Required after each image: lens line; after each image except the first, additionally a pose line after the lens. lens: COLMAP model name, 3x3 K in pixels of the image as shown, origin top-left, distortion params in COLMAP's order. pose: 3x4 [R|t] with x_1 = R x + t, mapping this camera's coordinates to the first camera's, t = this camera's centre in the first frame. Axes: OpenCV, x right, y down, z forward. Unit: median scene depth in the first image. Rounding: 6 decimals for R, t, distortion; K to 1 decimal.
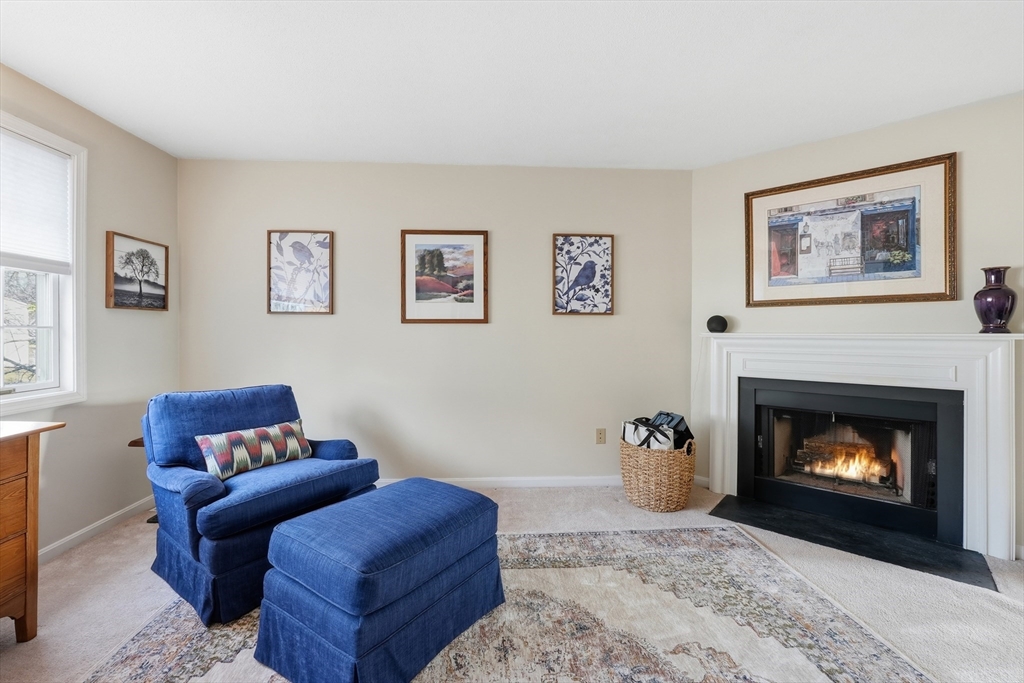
lens RADIAL K [[448.6, 0, 493.1], [0, 448.6, 329.9], [0, 0, 1]] dist [-0.010331, 0.002972]
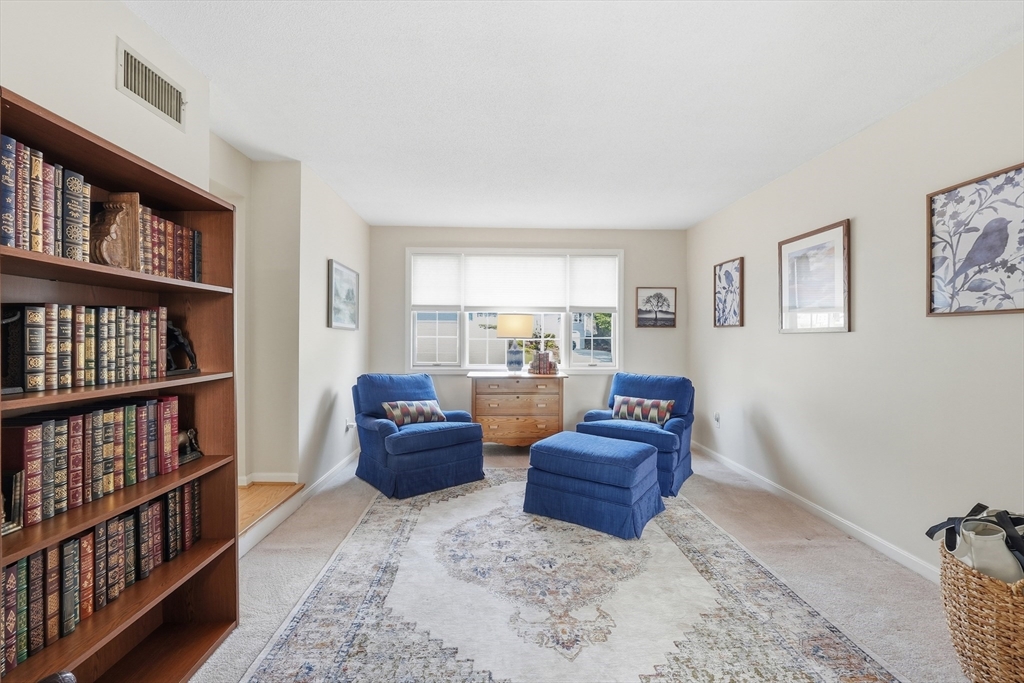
lens RADIAL K [[448.6, 0, 505.5], [0, 448.6, 338.2], [0, 0, 1]] dist [-0.010331, 0.002972]
pose [[-0.052982, -0.002572, -0.998592, 0.818873], [-0.009251, 0.999955, -0.002085, 0.004221], [0.998553, 0.009128, -0.053003, 0.413783]]
